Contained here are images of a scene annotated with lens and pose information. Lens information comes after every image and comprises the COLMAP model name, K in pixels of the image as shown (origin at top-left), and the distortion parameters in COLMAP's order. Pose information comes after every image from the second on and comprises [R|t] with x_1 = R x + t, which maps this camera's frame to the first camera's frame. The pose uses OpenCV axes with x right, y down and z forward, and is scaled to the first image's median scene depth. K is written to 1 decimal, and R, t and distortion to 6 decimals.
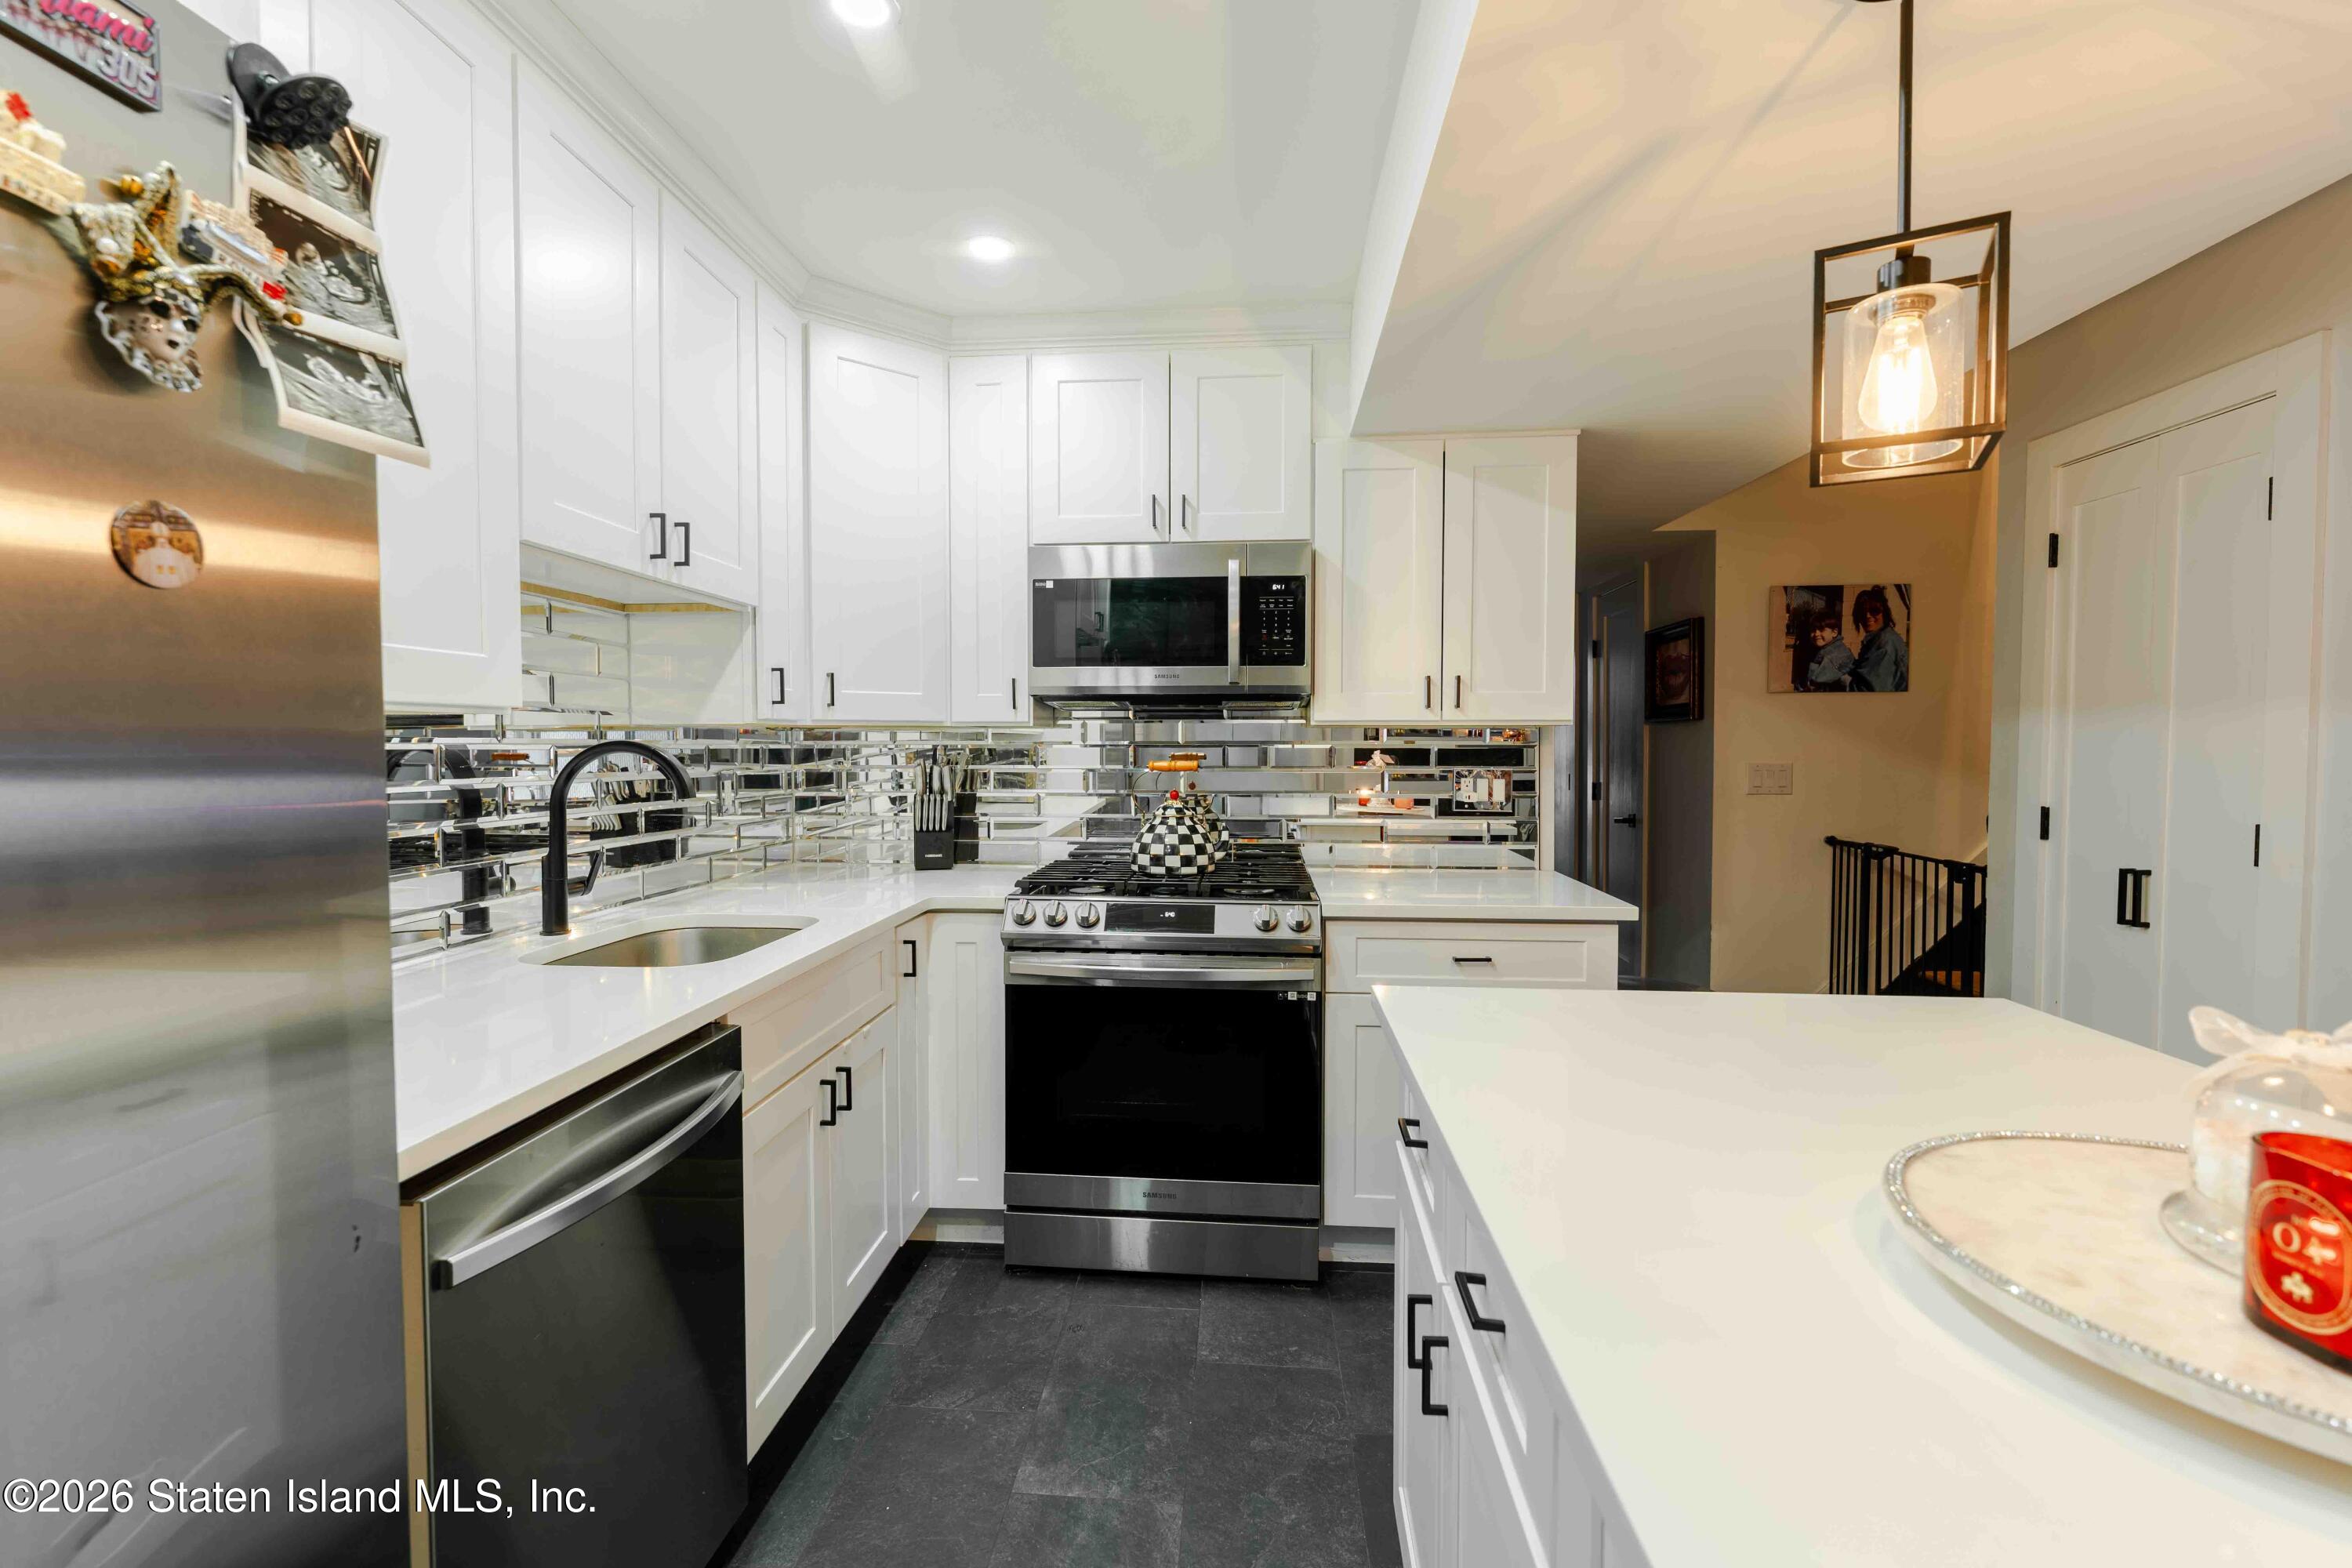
lens RADIAL K [[1009.3, 0, 1169.9], [0, 1009.3, 773.0], [0, 0, 1]] dist [-0.000718, -0.000013]
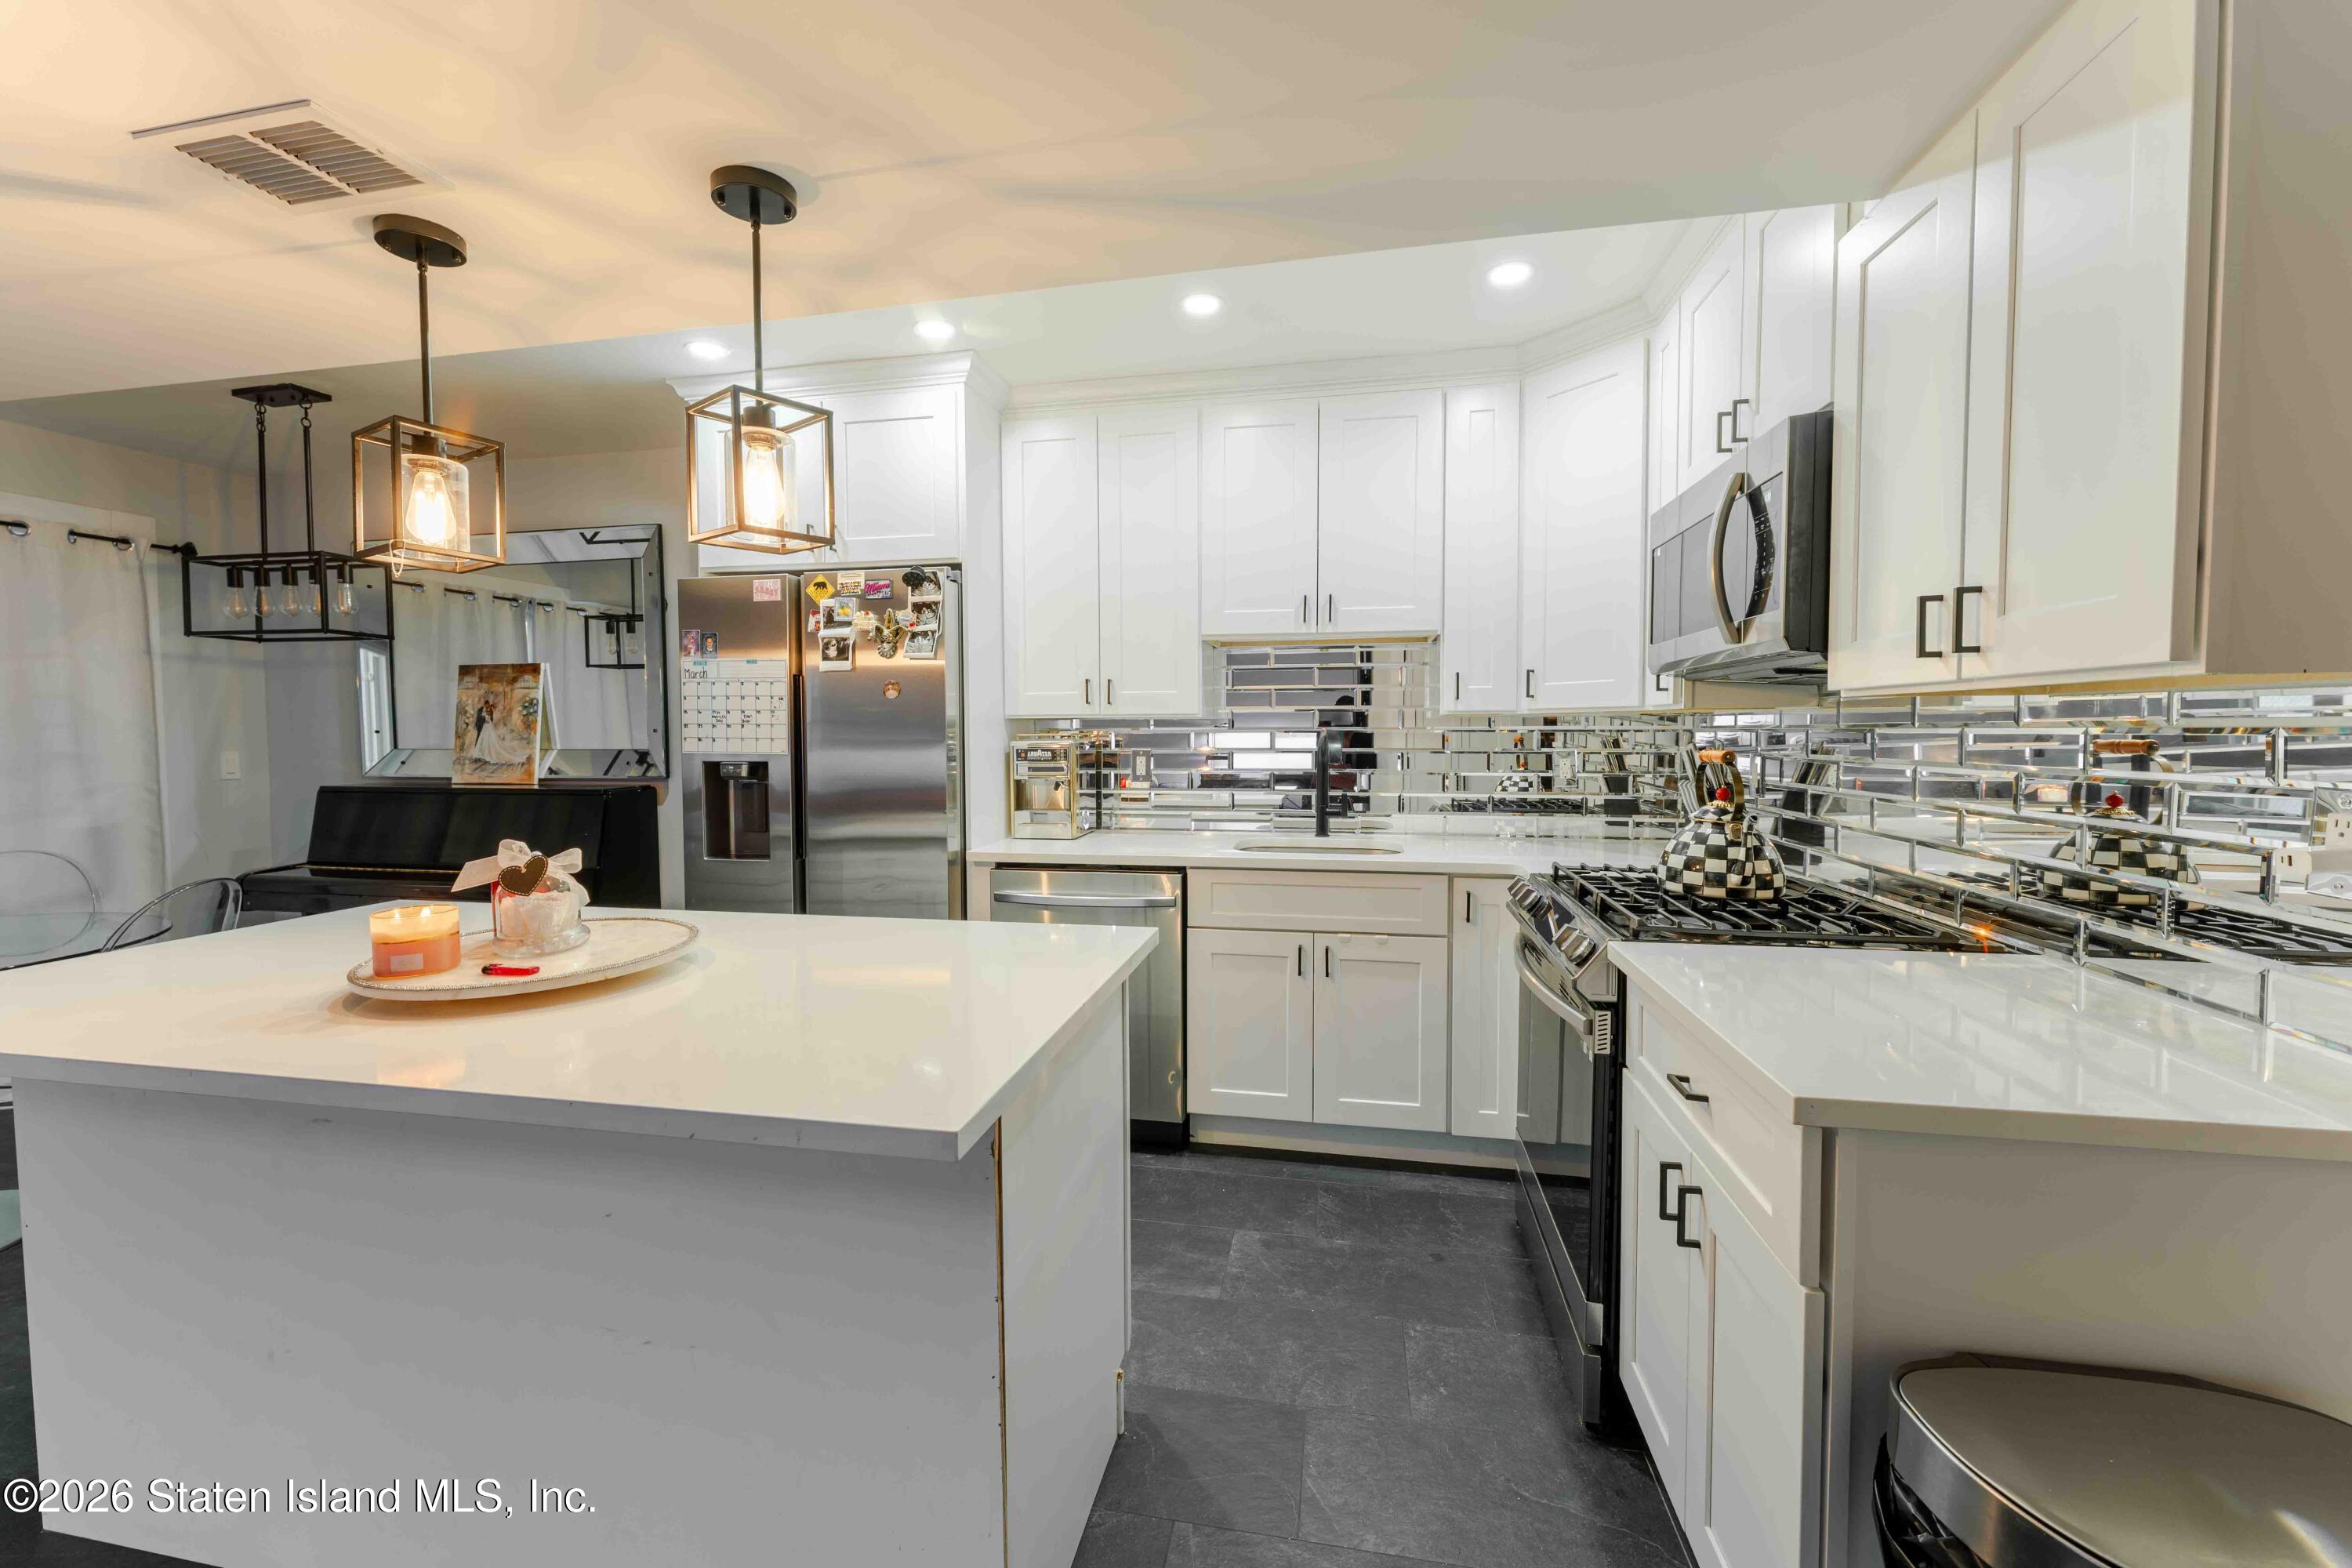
lens RADIAL K [[939.8, 0, 1169.8], [0, 939.8, 776.4], [0, 0, 1]] dist [-0.000379, -0.000035]
pose [[-0.108385, 0.048771, -0.992912, 1.070191], [-0.022984, 0.998406, 0.051550, -0.026576], [0.993843, 0.028408, -0.107092, 0.916519]]
